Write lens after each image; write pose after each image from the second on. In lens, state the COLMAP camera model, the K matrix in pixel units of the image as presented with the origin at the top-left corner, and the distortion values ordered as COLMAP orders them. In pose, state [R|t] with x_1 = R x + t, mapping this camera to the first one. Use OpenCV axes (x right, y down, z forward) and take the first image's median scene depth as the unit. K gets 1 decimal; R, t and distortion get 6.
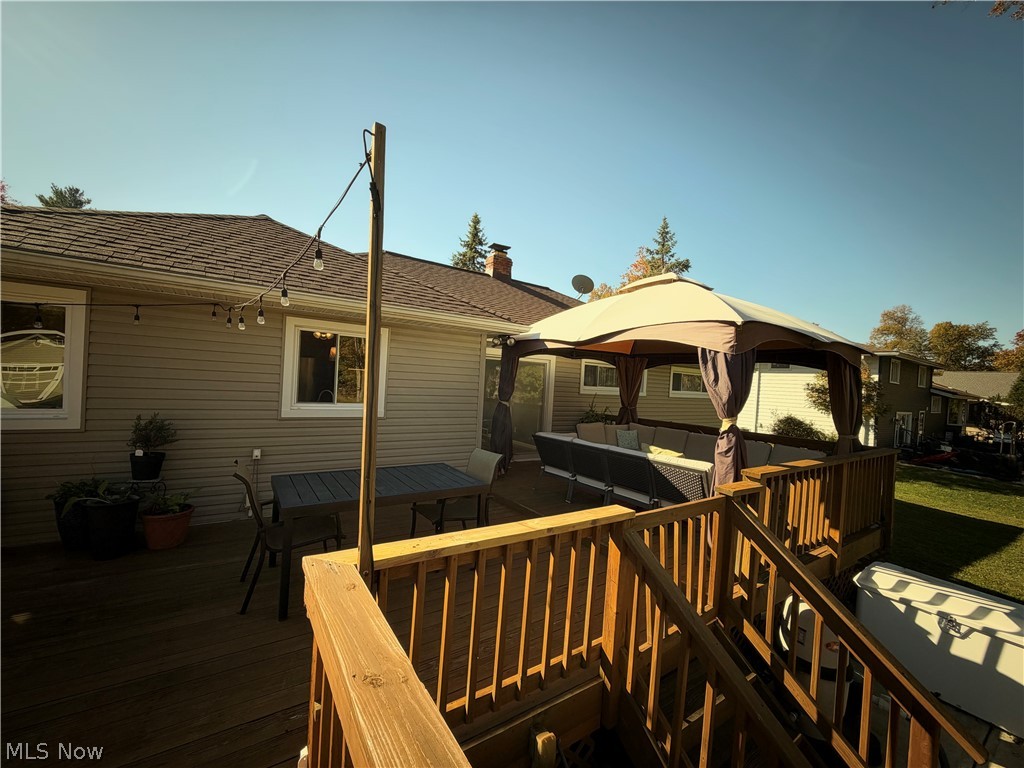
lens RADIAL K [[402.9, 0, 507.8], [0, 402.9, 383.6], [0, 0, 1]] dist [0.000923, 0.000046]
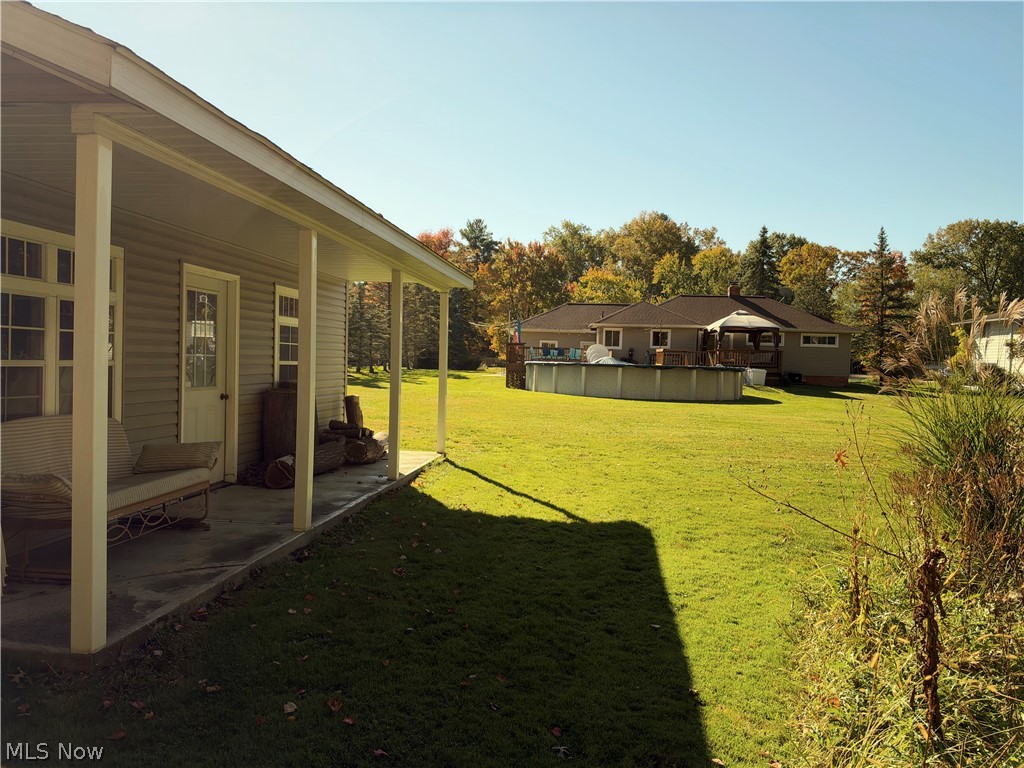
lens RADIAL K [[741.5, 0, 507.9], [0, 741.5, 385.8], [0, 0, 1]] dist [-0.016742, -0.005085]
pose [[0.804771, -0.013663, -0.593428, 0.854417], [0.009361, 0.999903, -0.010326, 0.153891], [0.593512, 0.002755, 0.804821, -1.832091]]
